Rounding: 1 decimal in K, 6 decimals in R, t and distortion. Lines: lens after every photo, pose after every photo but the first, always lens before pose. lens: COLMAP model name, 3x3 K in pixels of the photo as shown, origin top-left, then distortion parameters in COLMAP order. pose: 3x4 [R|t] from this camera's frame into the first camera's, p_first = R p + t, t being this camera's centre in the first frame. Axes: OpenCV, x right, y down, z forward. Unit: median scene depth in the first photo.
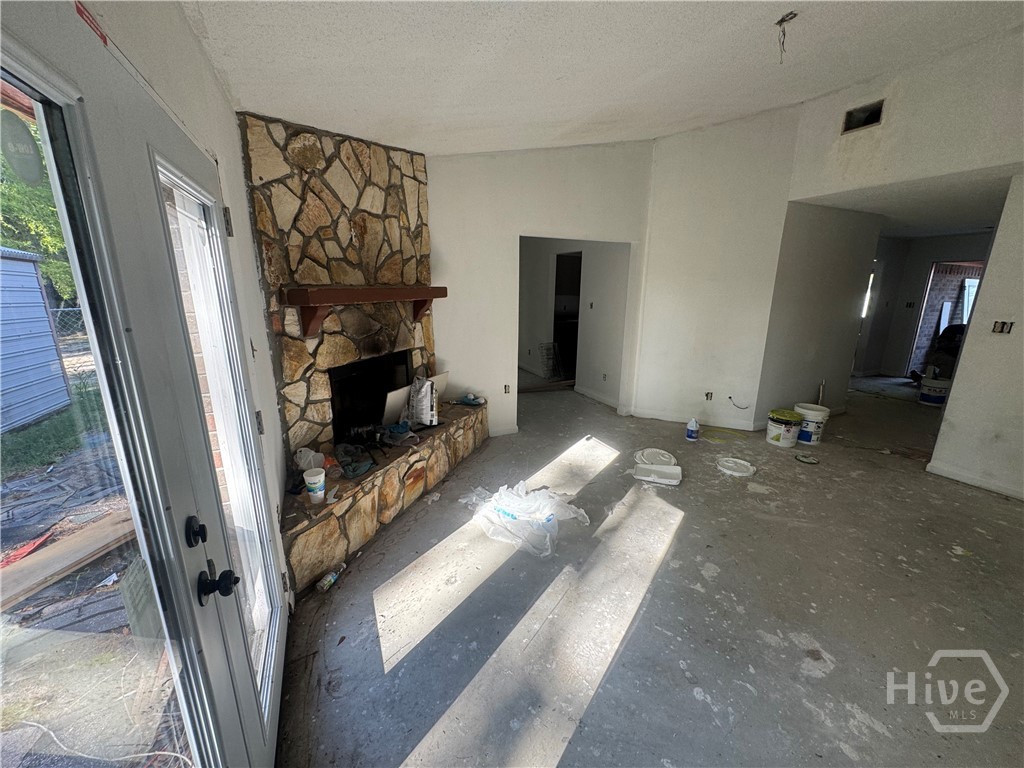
lens RADIAL K [[408.0, 0, 511.2], [0, 408.0, 385.1], [0, 0, 1]] dist [-0.007907, 0.000744]
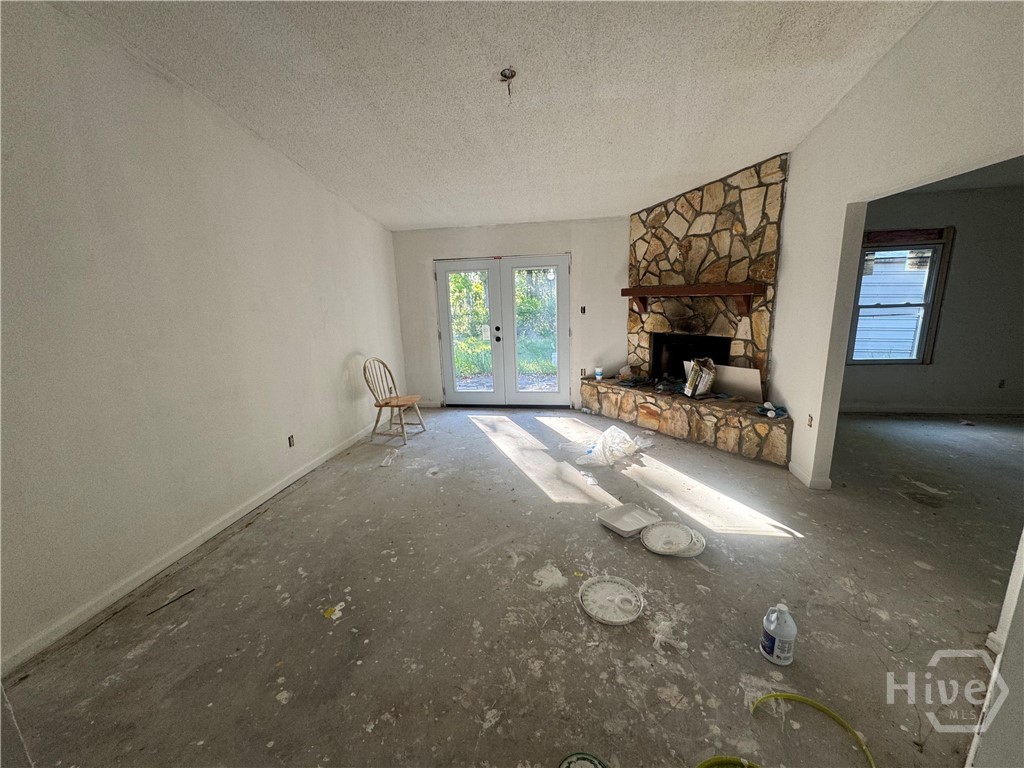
lens RADIAL K [[408.0, 0, 513.0], [0, 408.0, 383.6], [0, 0, 1]] dist [-0.007907, 0.000744]
pose [[-0.559814, 0.192729, -0.805894, 1.372253], [-0.169398, 0.925415, 0.338985, -0.331382], [0.811118, 0.326285, -0.485412, 1.423051]]
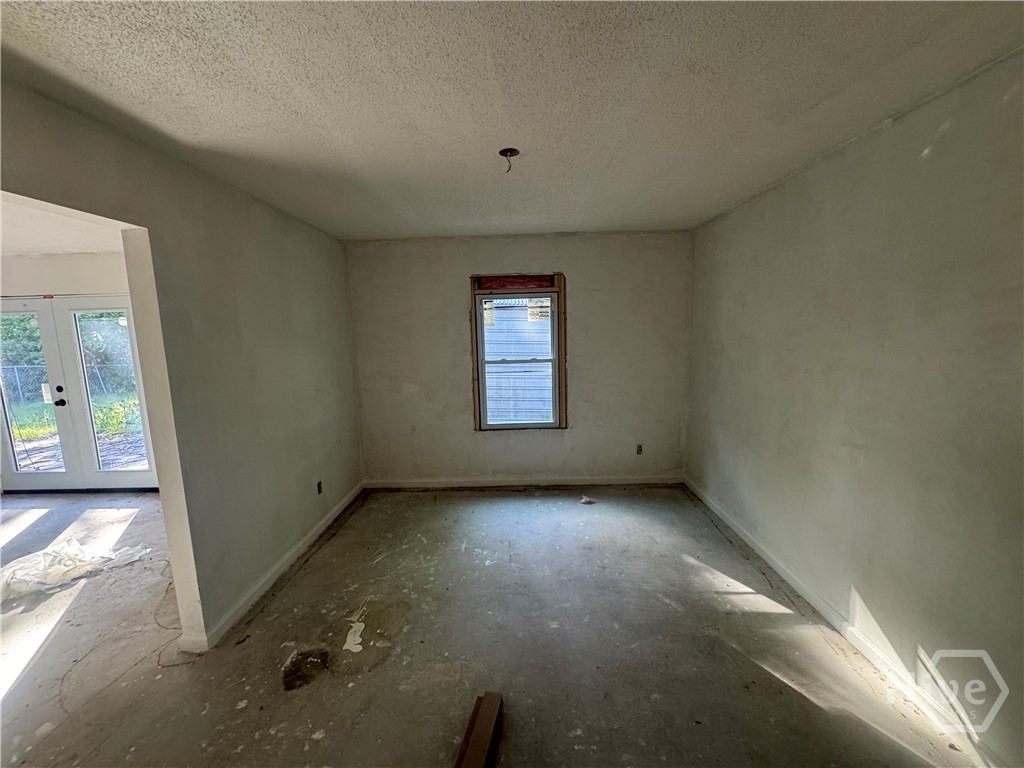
lens RADIAL K [[408.0, 0, 512.2], [0, 408.0, 385.7], [0, 0, 1]] dist [-0.007907, 0.000744]
pose [[-0.420859, 0.129778, -0.897795, 0.452570], [-0.199373, 0.952280, 0.231114, -0.561774], [0.884945, 0.276263, -0.374901, 2.274859]]
